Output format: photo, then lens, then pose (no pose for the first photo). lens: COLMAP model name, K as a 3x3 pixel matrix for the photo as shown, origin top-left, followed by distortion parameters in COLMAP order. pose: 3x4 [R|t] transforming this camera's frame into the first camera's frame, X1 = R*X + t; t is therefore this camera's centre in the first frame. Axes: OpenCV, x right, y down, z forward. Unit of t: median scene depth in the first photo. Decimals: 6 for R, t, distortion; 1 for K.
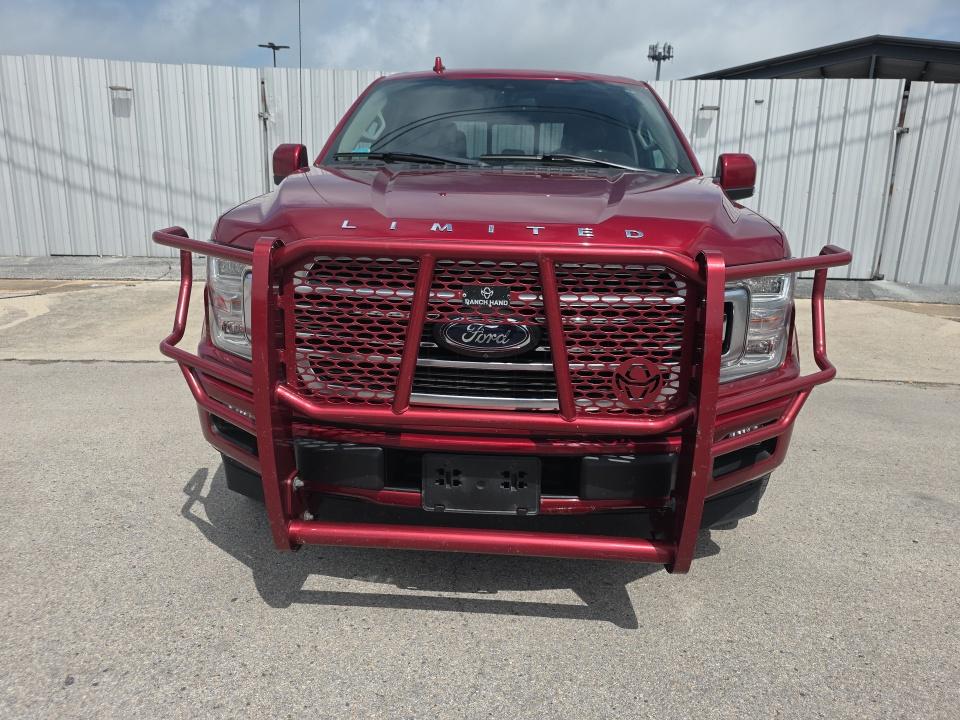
lens RADIAL K [[655.9, 0, 476.2], [0, 655.9, 364.6], [0, 0, 1]] dist [-0.002275, -0.011348]
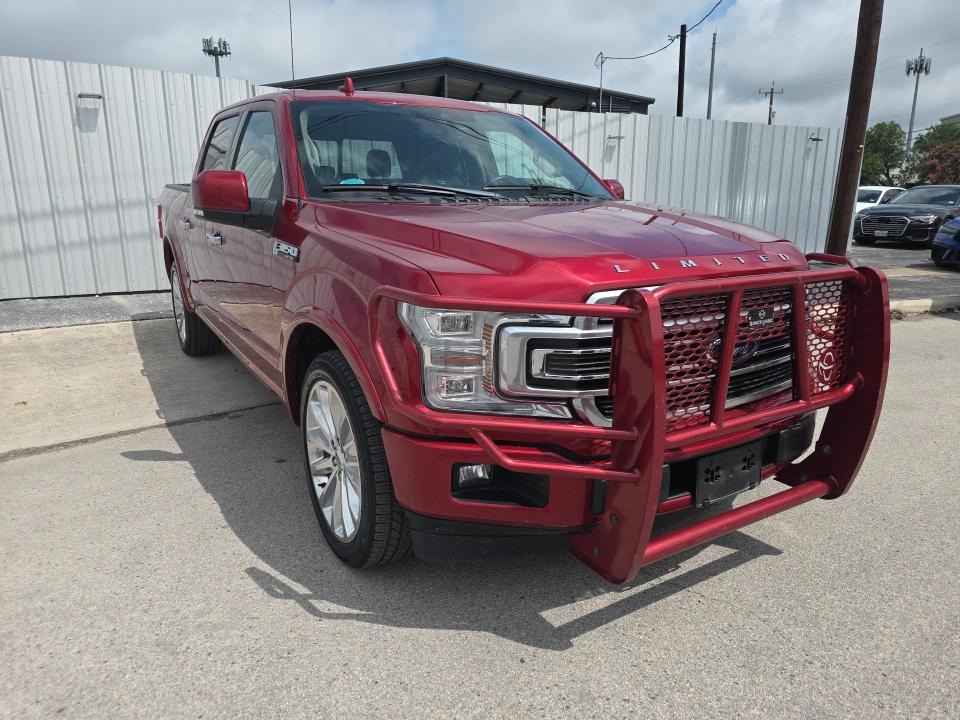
lens RADIAL K [[655.9, 0, 461.9], [0, 655.9, 381.8], [0, 0, 1]] dist [-0.002275, -0.011348]
pose [[0.828814, -0.186354, 0.527579, -0.639053], [0.172643, 0.982073, 0.075675, -0.100327], [-0.532224, 0.028362, 0.846128, 0.153595]]
